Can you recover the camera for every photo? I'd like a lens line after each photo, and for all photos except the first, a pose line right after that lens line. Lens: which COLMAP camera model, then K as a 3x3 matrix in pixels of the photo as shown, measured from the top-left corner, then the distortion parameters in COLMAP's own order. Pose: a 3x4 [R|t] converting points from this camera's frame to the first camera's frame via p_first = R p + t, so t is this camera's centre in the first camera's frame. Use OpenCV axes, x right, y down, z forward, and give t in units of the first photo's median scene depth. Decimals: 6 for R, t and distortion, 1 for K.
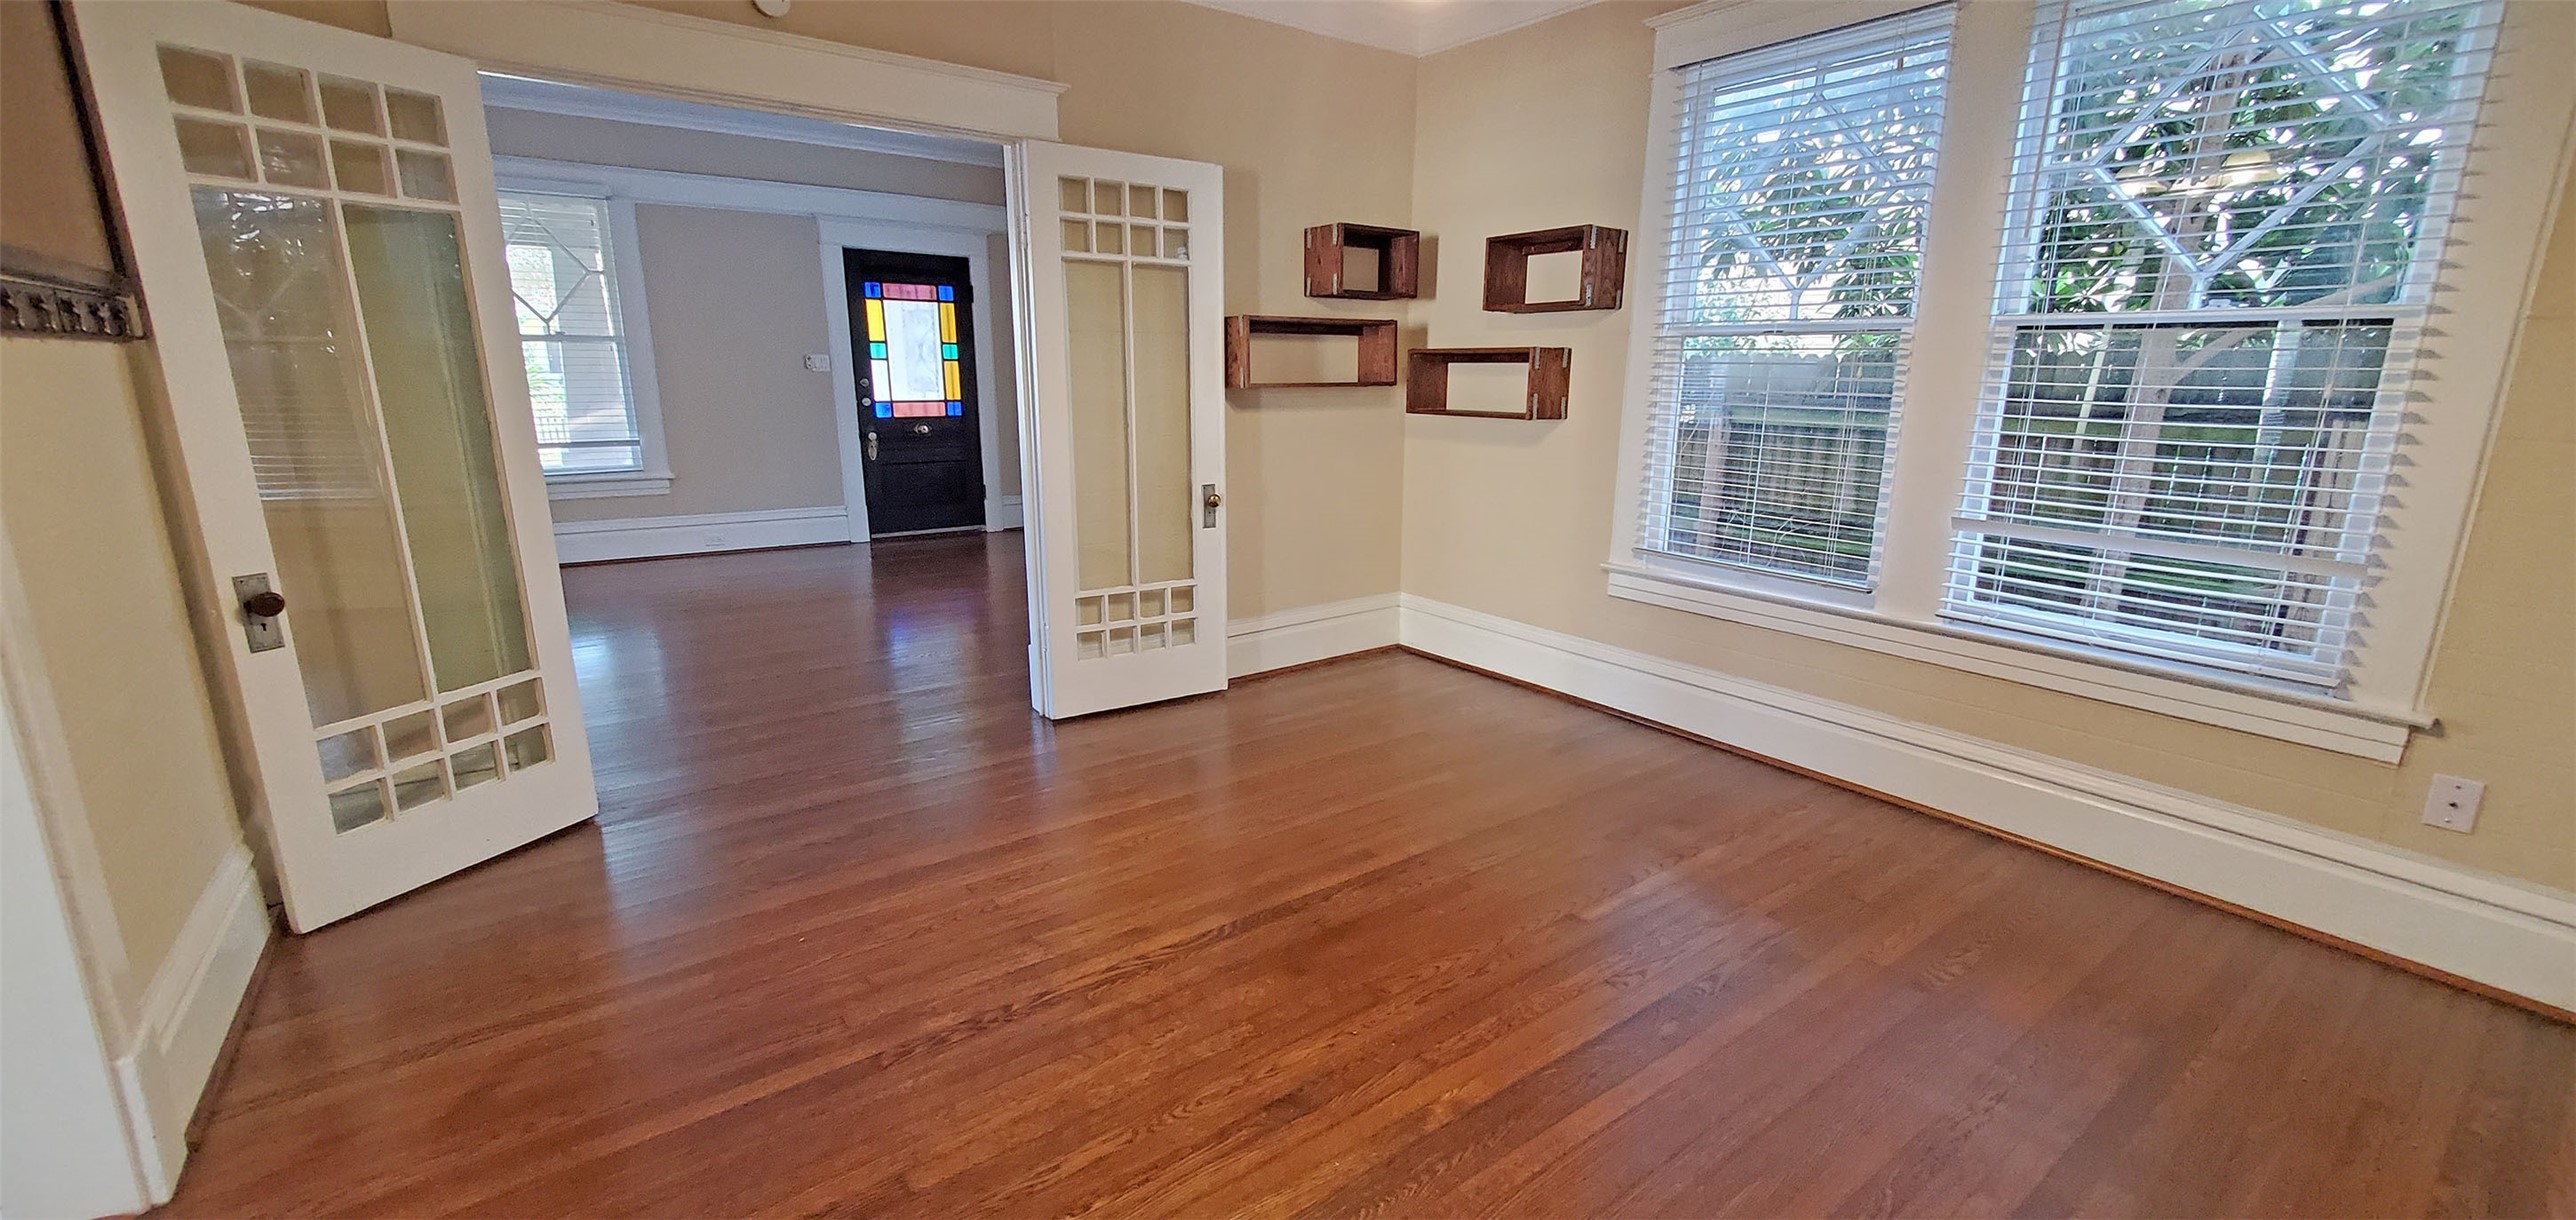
lens RADIAL K [[1032.9, 0, 1302.3], [0, 1032.9, 610.4], [0, 0, 1]] dist [0.007226, -0.000392]
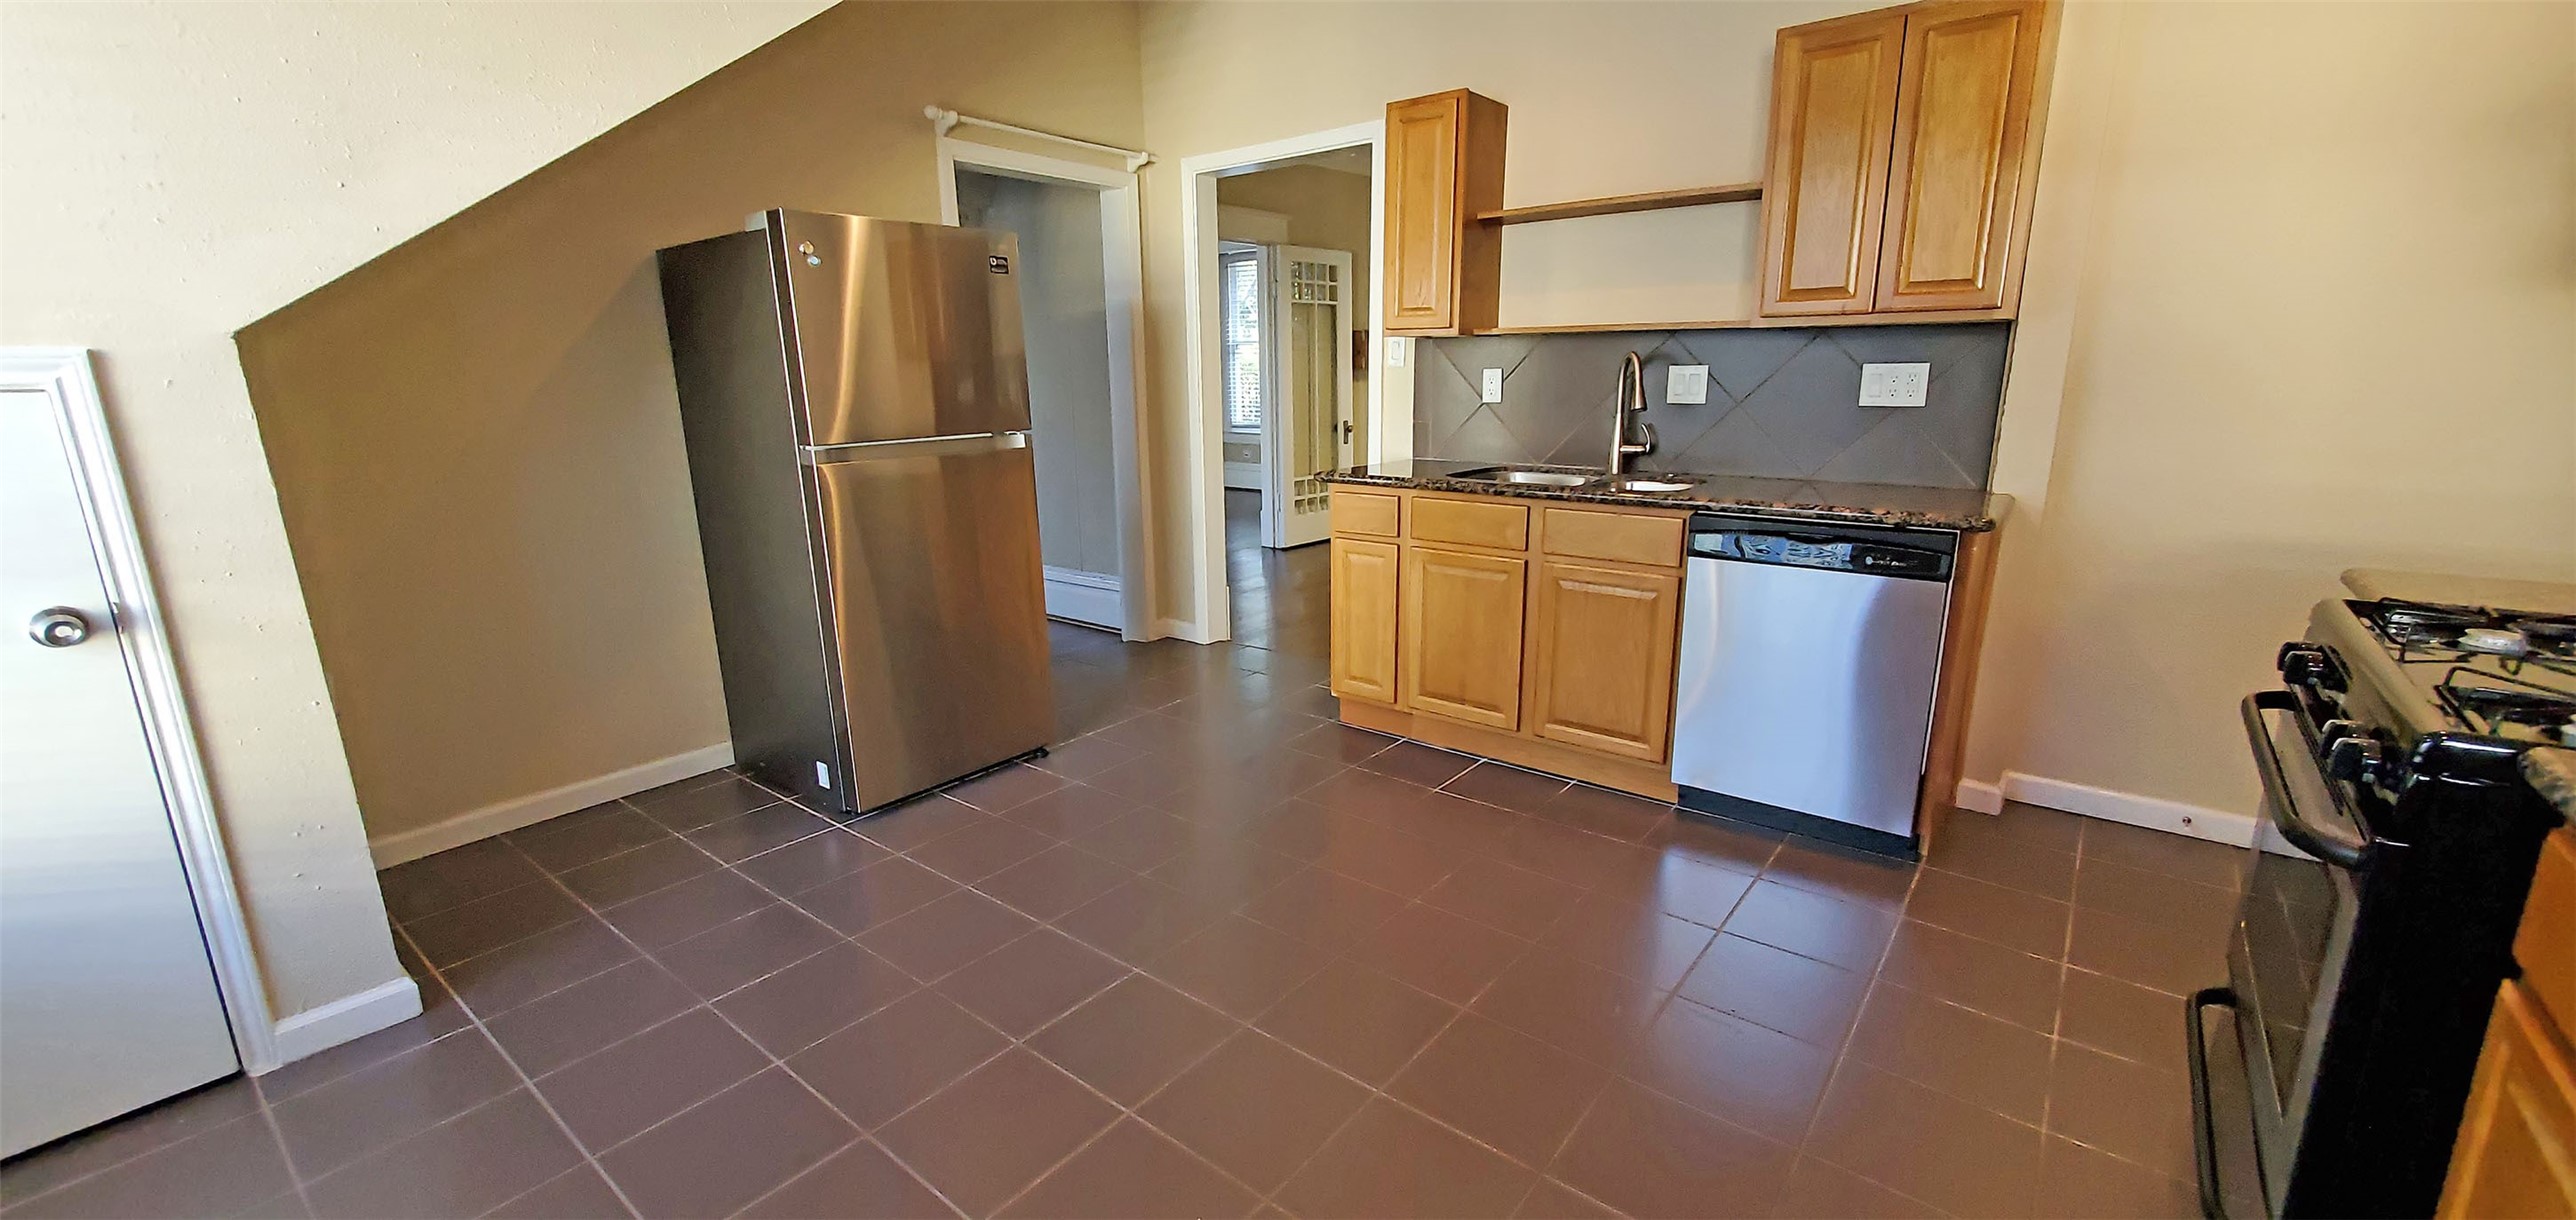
lens RADIAL K [[1032.9, 0, 1276.0], [0, 1032.9, 611.8], [0, 0, 1]] dist [0.007226, -0.000392]
pose [[0.967274, -0.088475, 0.237810, -0.790064], [0.086591, 0.996074, 0.018376, 0.205898], [-0.238502, 0.002818, 0.971138, -0.908297]]
